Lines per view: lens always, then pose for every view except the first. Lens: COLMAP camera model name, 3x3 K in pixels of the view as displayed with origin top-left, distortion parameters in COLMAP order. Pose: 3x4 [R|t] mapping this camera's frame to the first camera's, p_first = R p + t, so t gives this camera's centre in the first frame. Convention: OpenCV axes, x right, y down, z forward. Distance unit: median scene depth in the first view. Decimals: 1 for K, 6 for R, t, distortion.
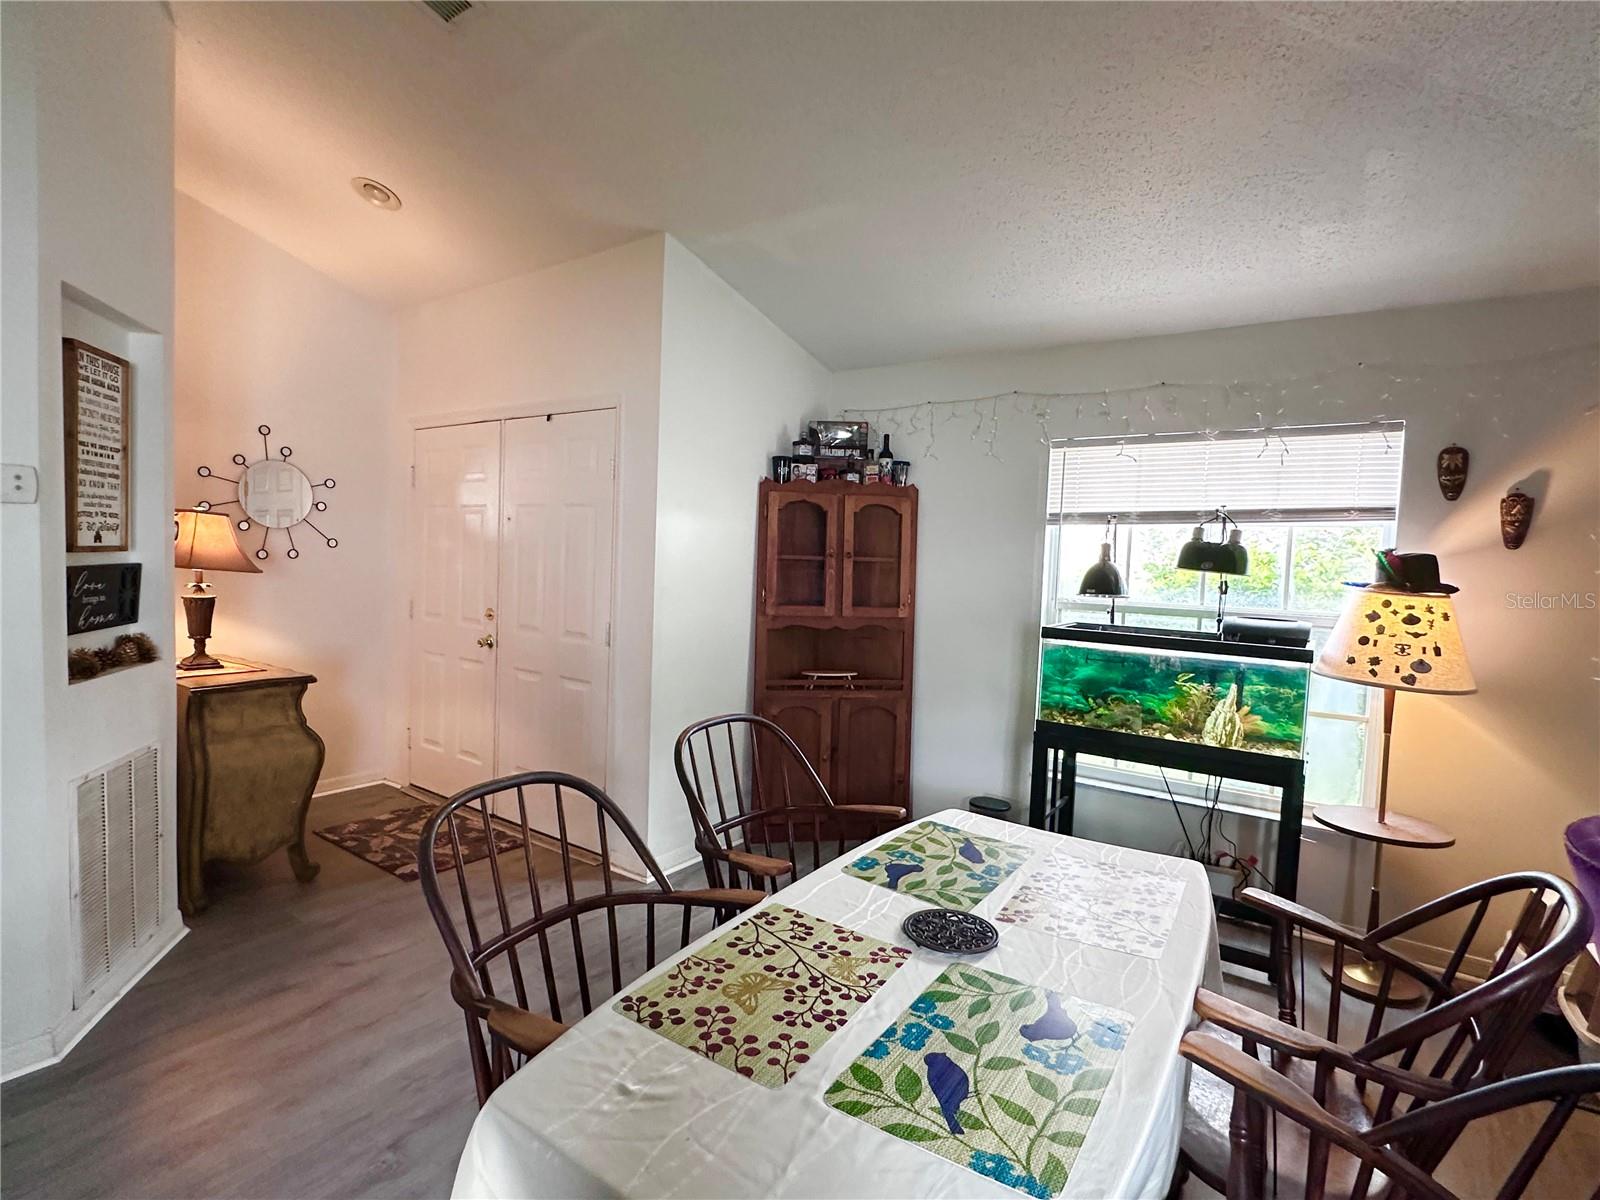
lens RADIAL K [[791.9, 0, 797.1], [0, 791.9, 596.9], [0, 0, 1]] dist [0.002953, -0.000110]
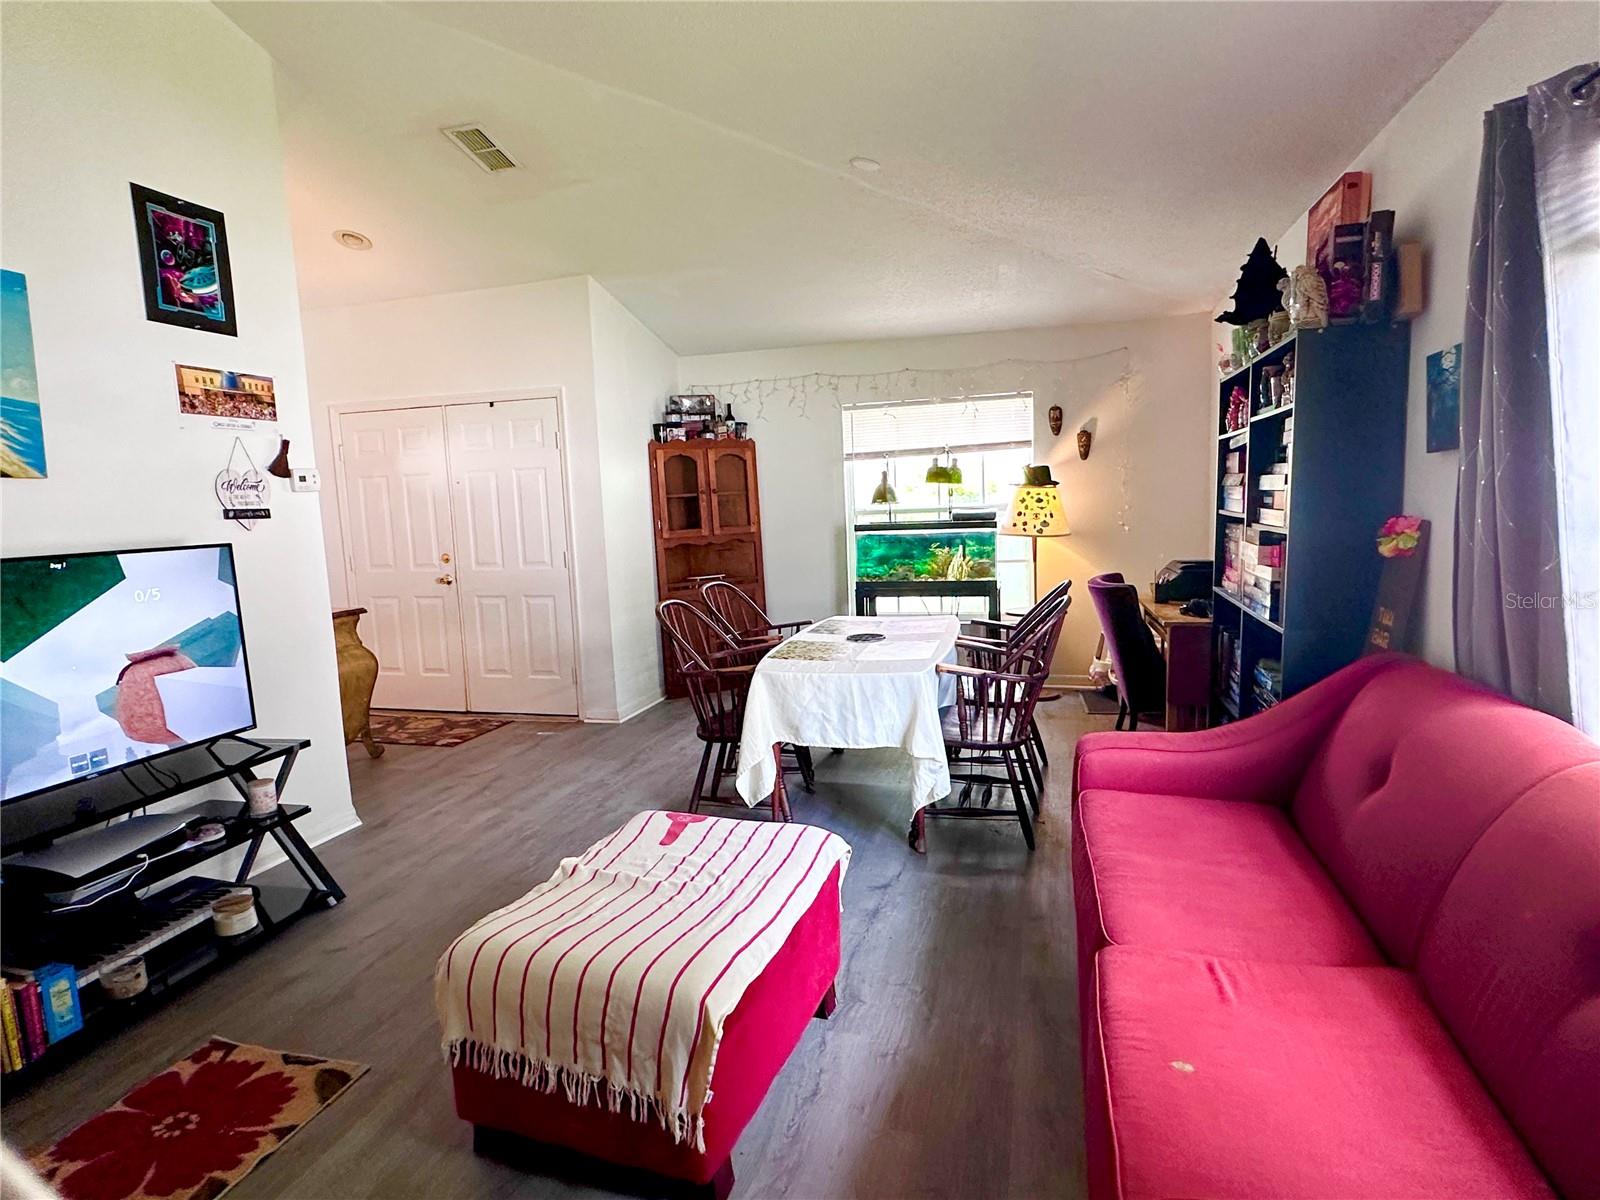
lens RADIAL K [[869.9, 0, 798.8], [0, 869.9, 597.2], [0, 0, 1]] dist [-0.006402, -0.000351]
pose [[0.941606, -0.113788, 0.316907, -0.372513], [0.093254, 0.992481, 0.079280, 0.031949], [-0.323545, -0.045098, 0.945137, -0.645793]]
